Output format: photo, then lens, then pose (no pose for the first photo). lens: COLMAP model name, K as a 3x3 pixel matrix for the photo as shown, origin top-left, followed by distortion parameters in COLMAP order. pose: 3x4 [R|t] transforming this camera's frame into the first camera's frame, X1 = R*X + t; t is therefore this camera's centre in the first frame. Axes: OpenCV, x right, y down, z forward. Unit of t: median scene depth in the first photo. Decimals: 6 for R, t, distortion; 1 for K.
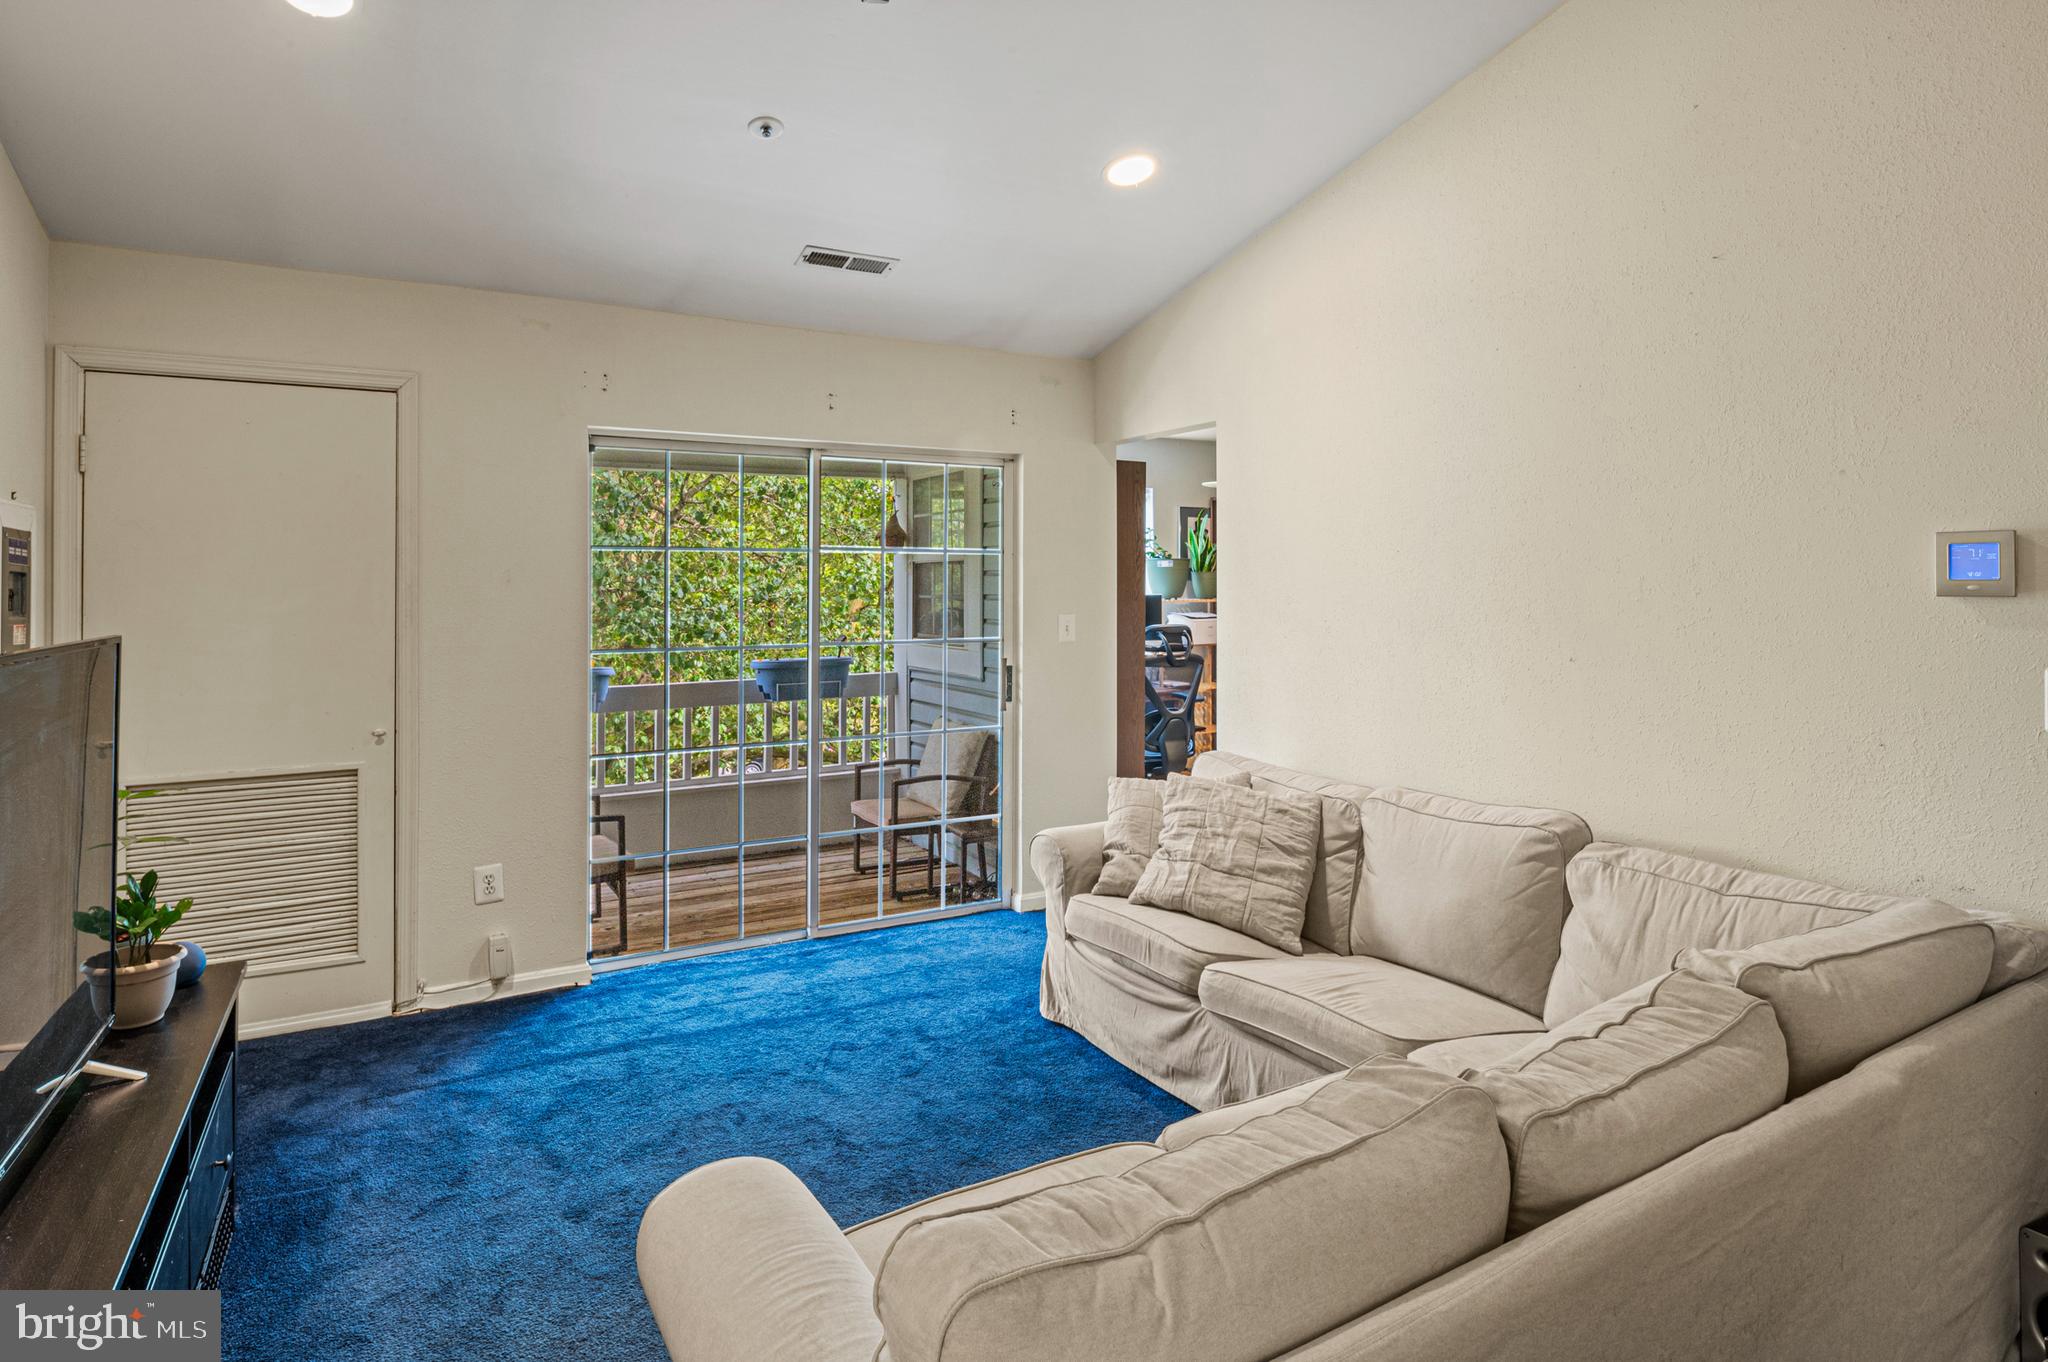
lens RADIAL K [[1101.1, 0, 1026.8], [0, 1101.1, 567.0], [0, 0, 1]] dist [-0.006764, -0.002302]
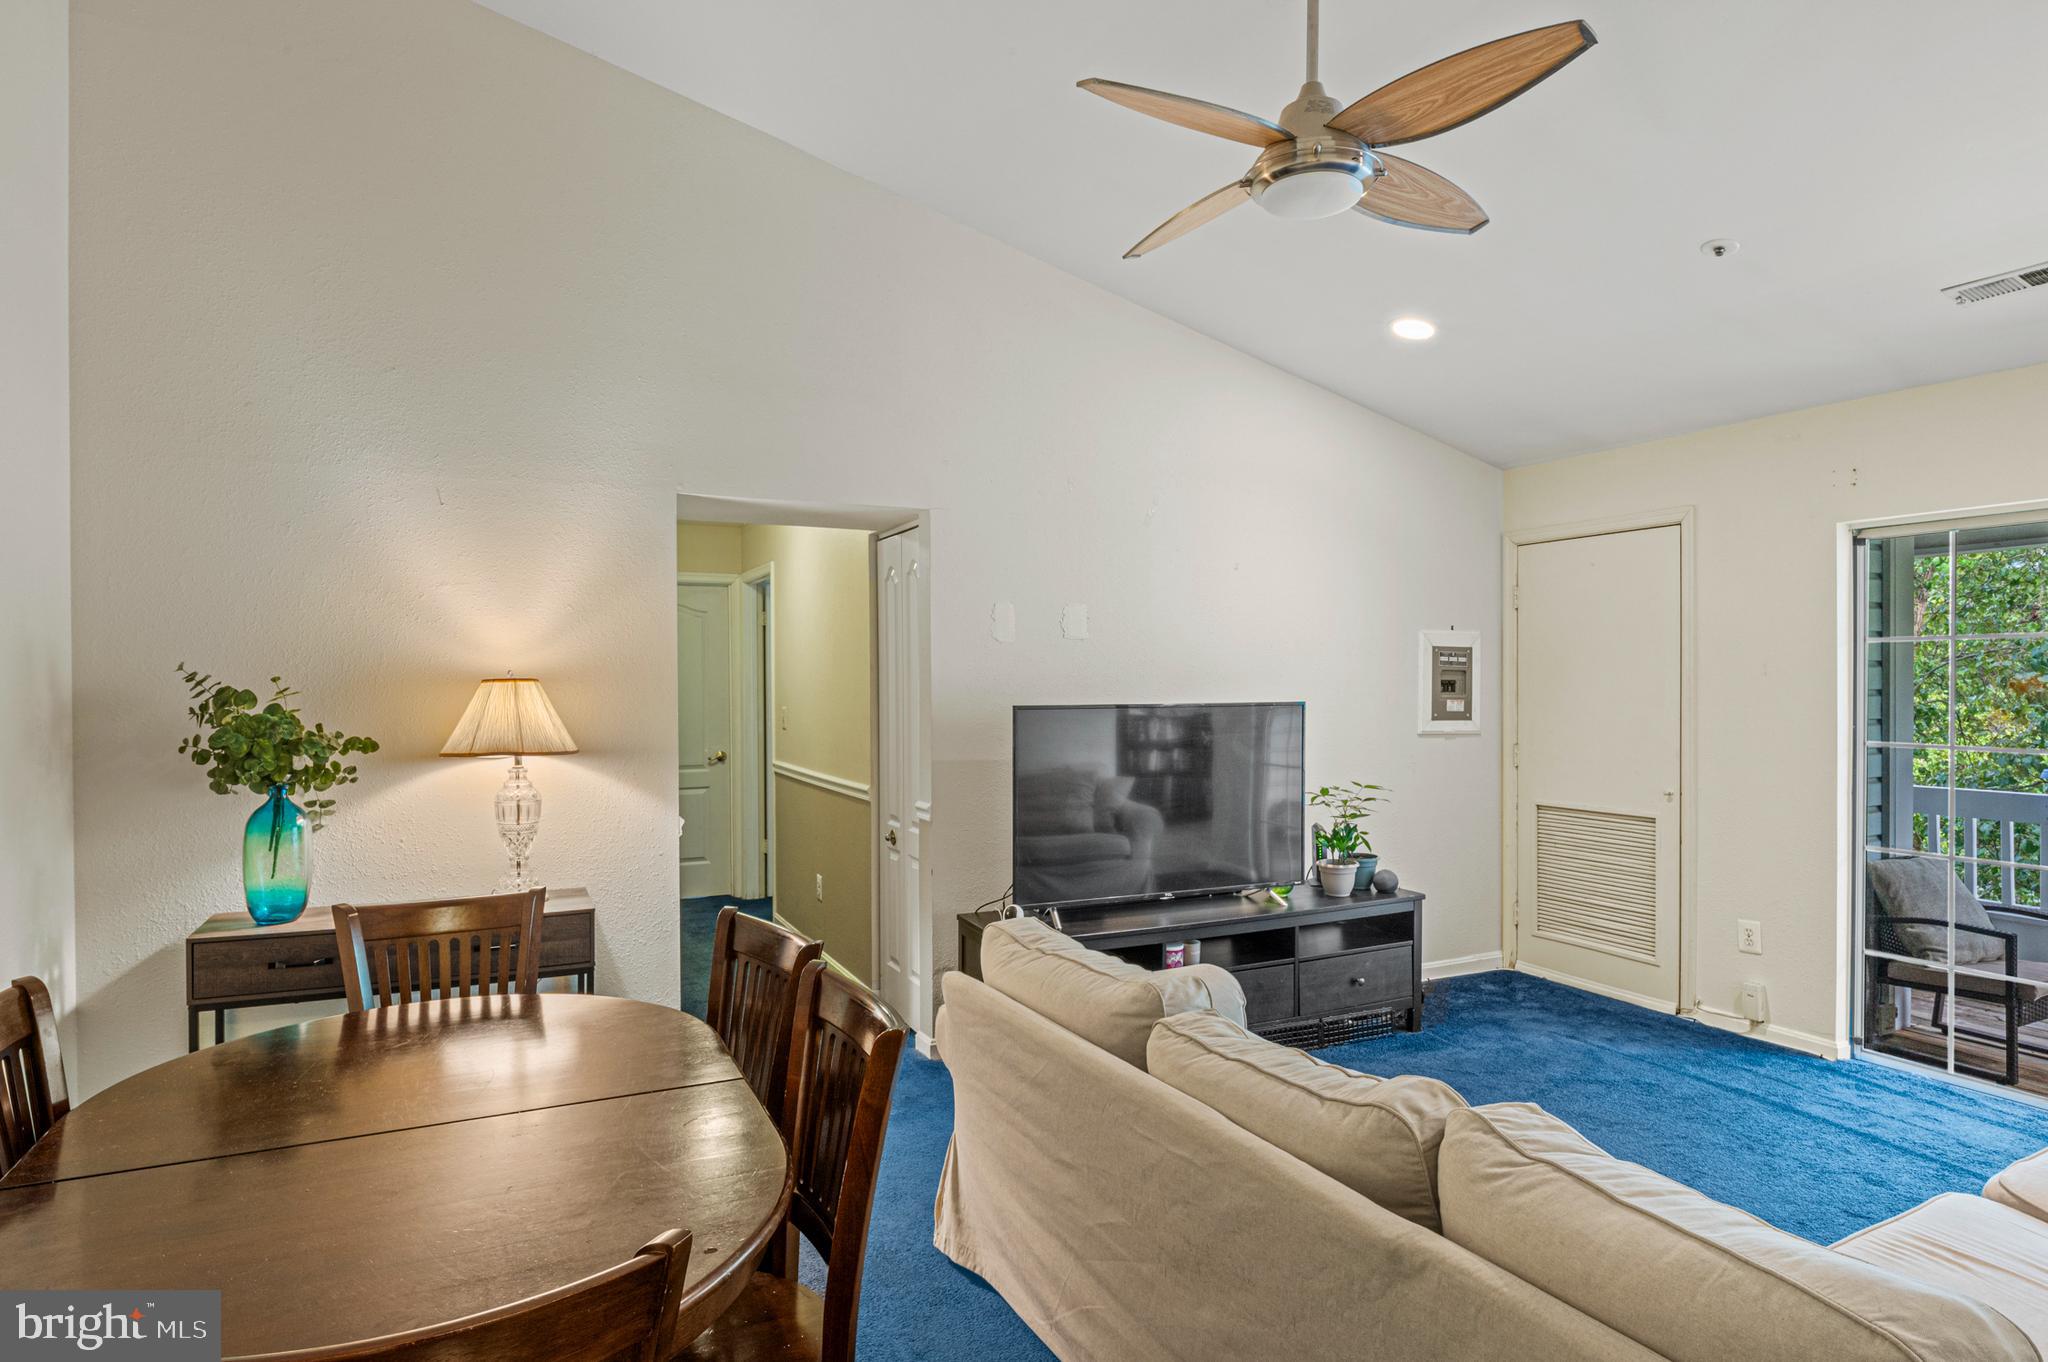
lens RADIAL K [[1101.1, 0, 1022.4], [0, 1101.1, 679.0], [0, 0, 1]] dist [-0.006764, -0.002302]
pose [[-0.062423, 0.002234, -0.998047, 0.757948], [0.018300, 0.999832, 0.001094, 0.003217], [0.997882, -0.018196, -0.062453, 0.337947]]
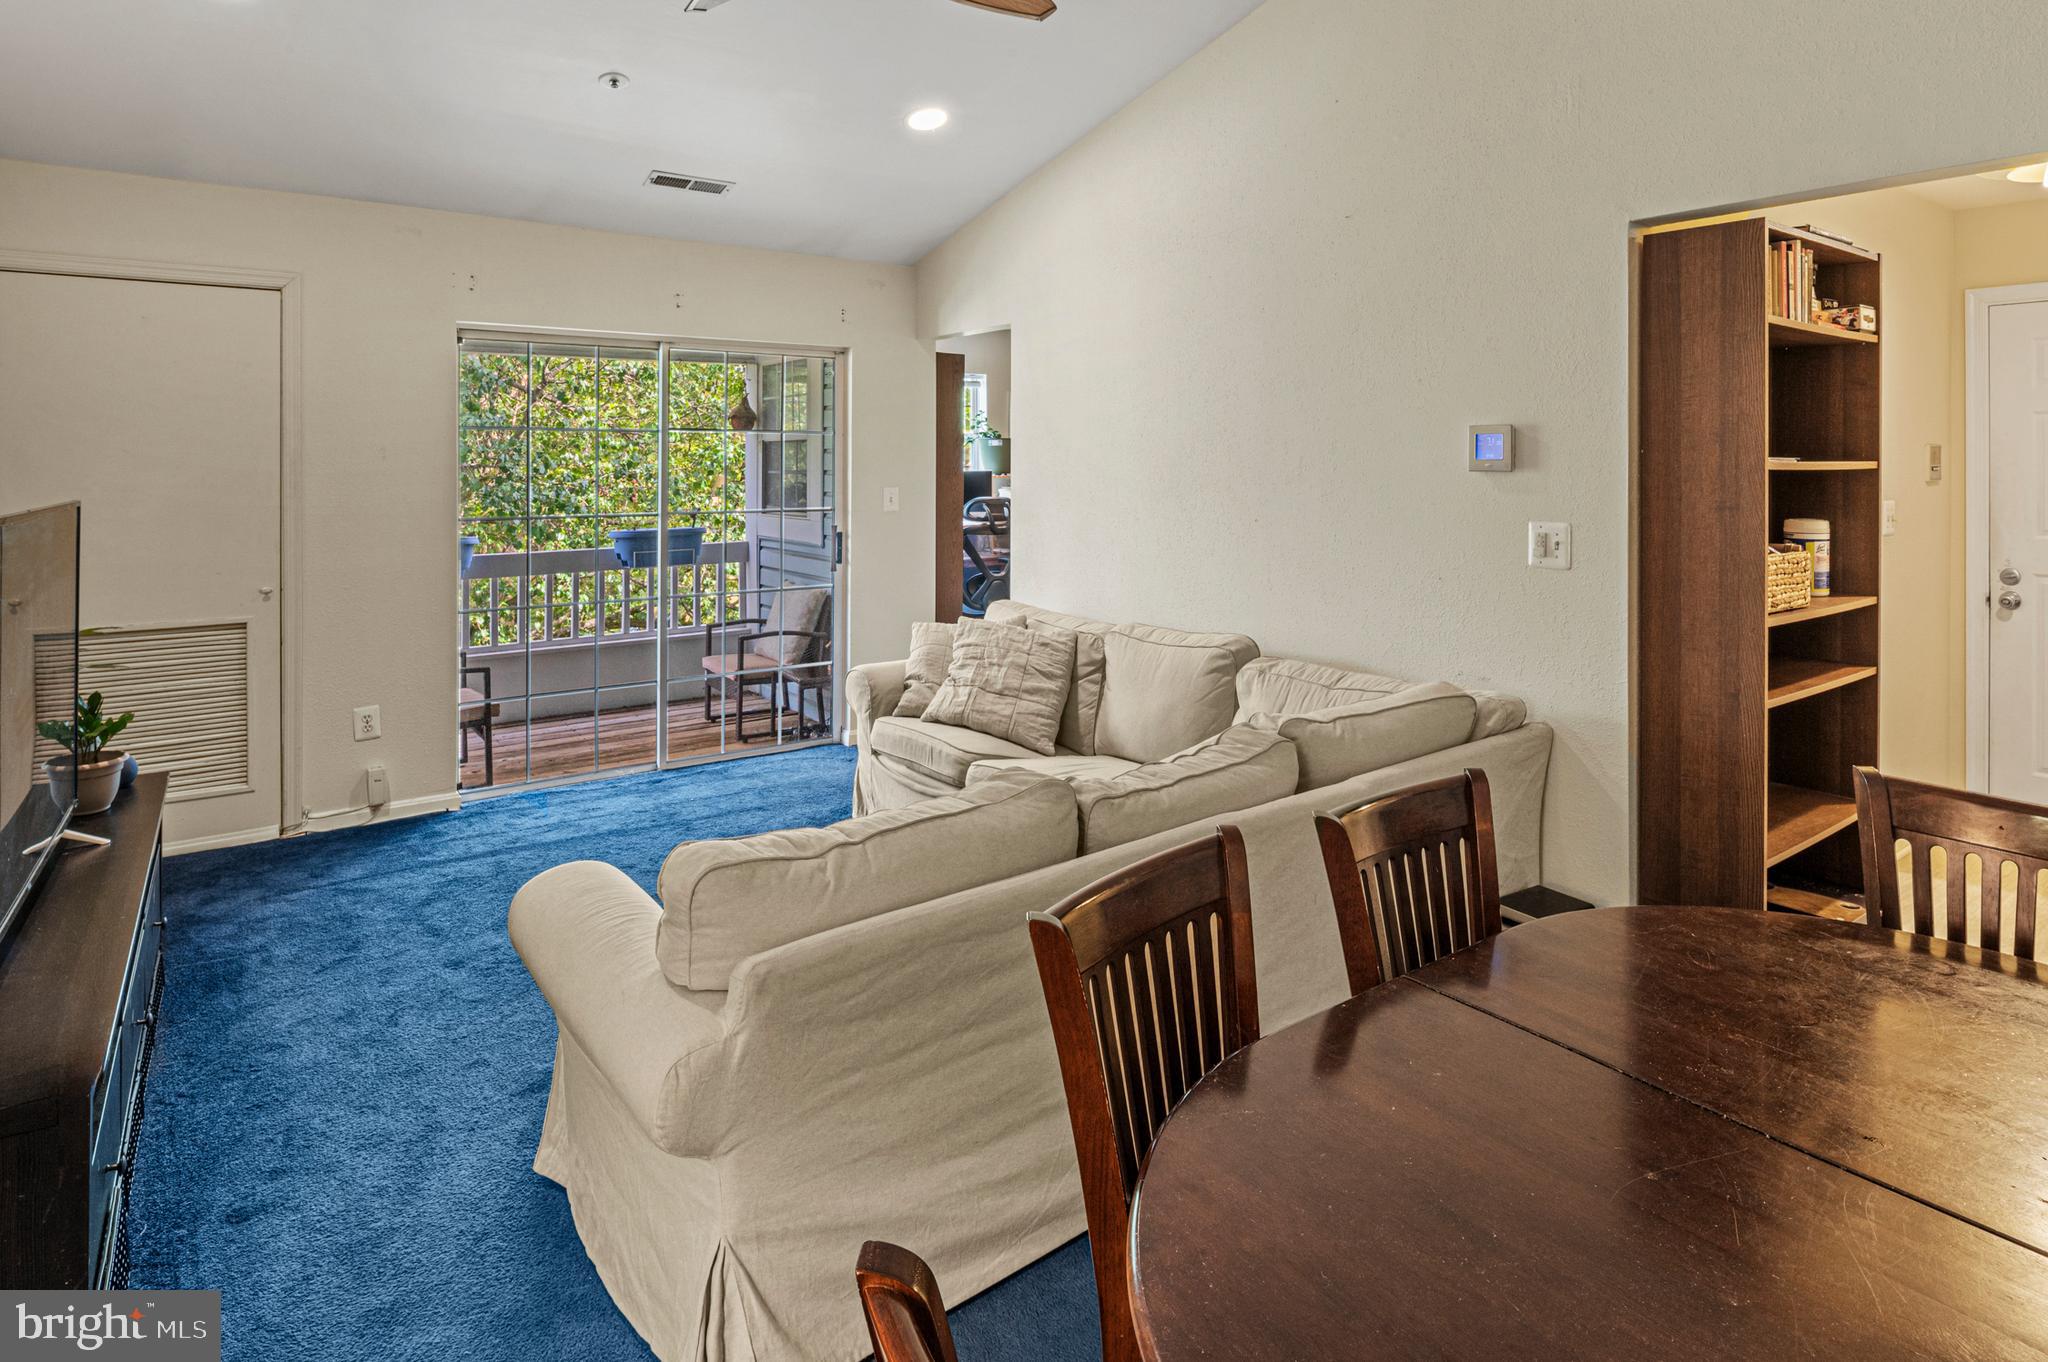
lens RADIAL K [[1101.1, 0, 1019.0], [0, 1101.1, 455.7], [0, 0, 1]] dist [-0.006764, -0.002302]
pose [[0.994652, 0.002436, 0.103257, 0.069621], [-0.003564, 0.999936, 0.010739, -0.003901], [-0.103224, -0.011050, 0.994597, -0.214558]]
